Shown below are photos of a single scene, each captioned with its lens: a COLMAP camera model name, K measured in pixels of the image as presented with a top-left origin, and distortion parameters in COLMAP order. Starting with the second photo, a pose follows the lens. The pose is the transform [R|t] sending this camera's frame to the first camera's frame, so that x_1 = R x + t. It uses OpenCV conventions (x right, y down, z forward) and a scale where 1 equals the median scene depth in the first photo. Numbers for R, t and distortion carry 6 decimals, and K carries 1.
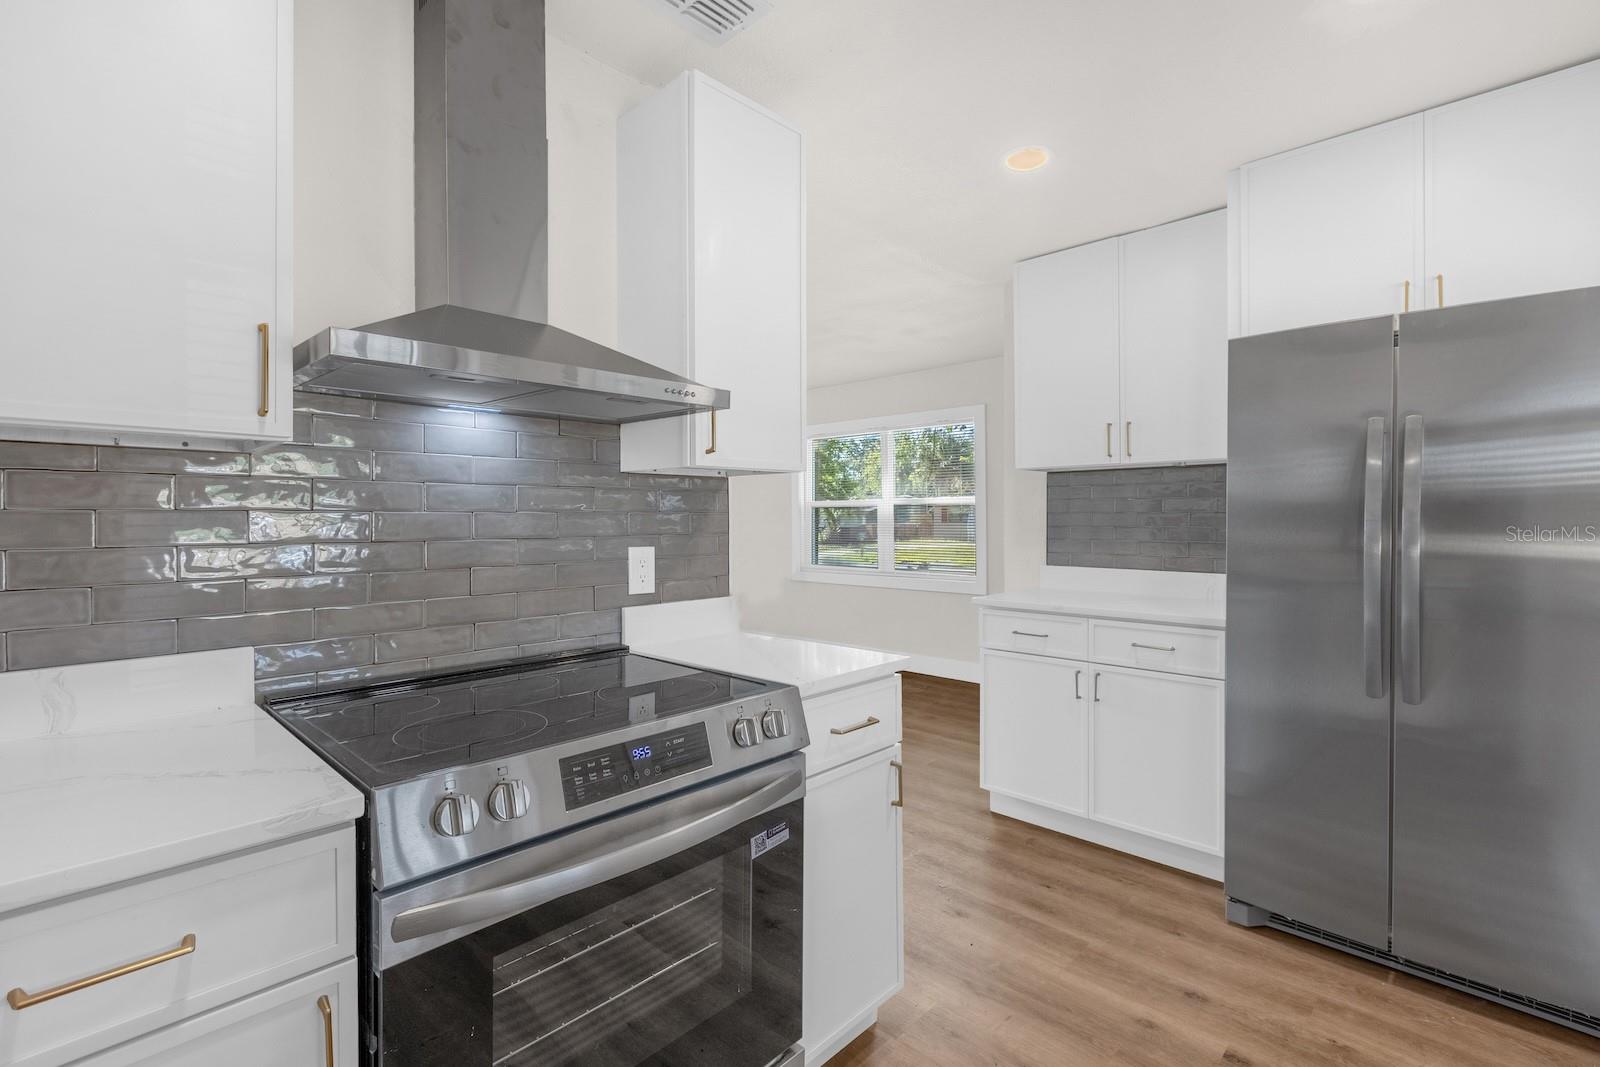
lens RADIAL K [[706.8, 0, 800.0], [0, 706.8, 533.5], [0, 0, 1]] dist [-0.019482, -0.000017]
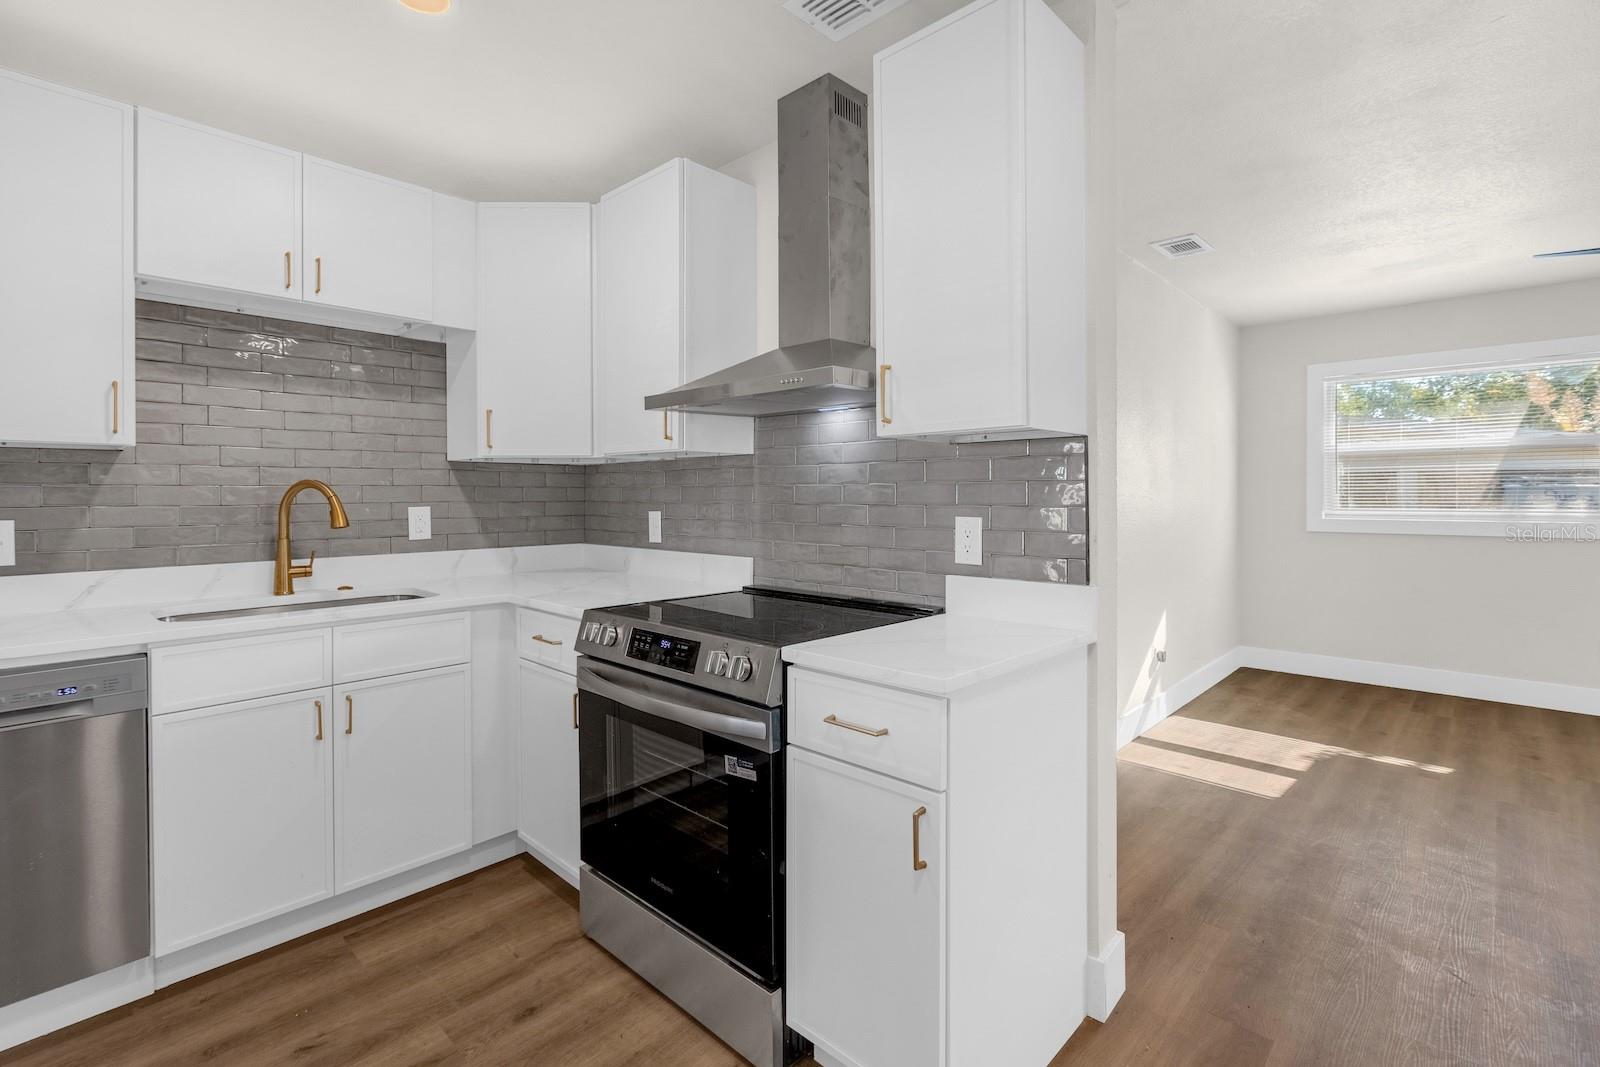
lens RADIAL K [[744.6, 0, 795.9], [0, 744.6, 501.1], [0, 0, 1]] dist [0.000069, 0.000003]
pose [[-0.007802, 0.021377, -0.999741, 0.969869], [-0.011853, 0.999699, 0.021468, -0.026877], [0.999899, 0.012018, -0.007546, 0.906122]]
